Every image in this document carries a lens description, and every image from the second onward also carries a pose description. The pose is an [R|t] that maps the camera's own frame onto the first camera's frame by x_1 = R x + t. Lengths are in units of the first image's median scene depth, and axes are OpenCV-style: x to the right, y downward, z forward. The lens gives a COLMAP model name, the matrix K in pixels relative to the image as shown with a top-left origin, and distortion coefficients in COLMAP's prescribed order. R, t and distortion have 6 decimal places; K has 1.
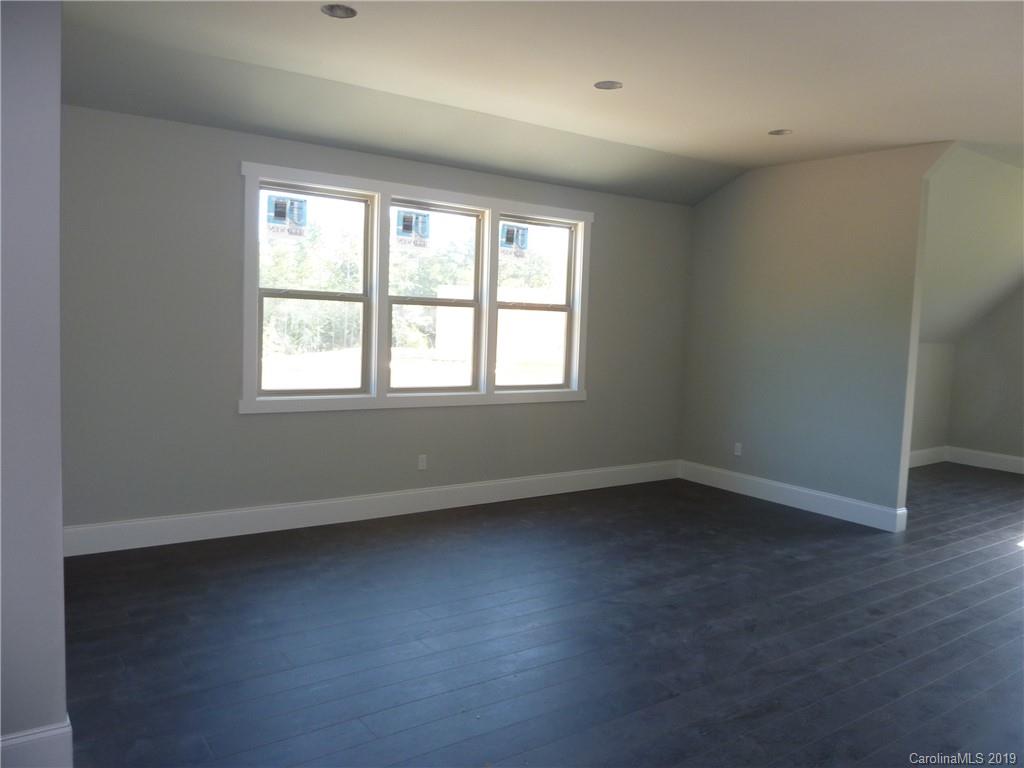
lens RADIAL K [[768.2, 0, 515.4], [0, 768.2, 377.9], [0, 0, 1]] dist [-0.003326, -0.002592]
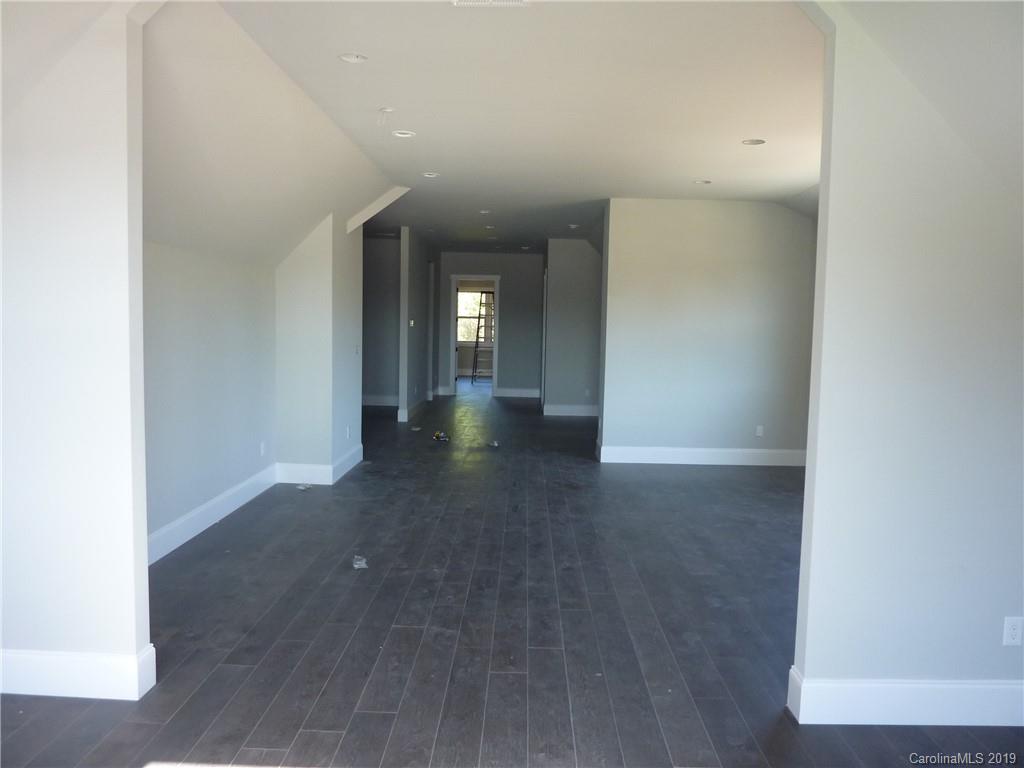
lens RADIAL K [[768.2, 0, 515.4], [0, 768.2, 377.9], [0, 0, 1]] dist [-0.003326, -0.002592]
pose [[-0.594646, 0.013012, -0.803882, 5.547000], [-0.101591, 0.990639, 0.091183, -0.291372], [0.797543, 0.135889, -0.587757, 6.072243]]
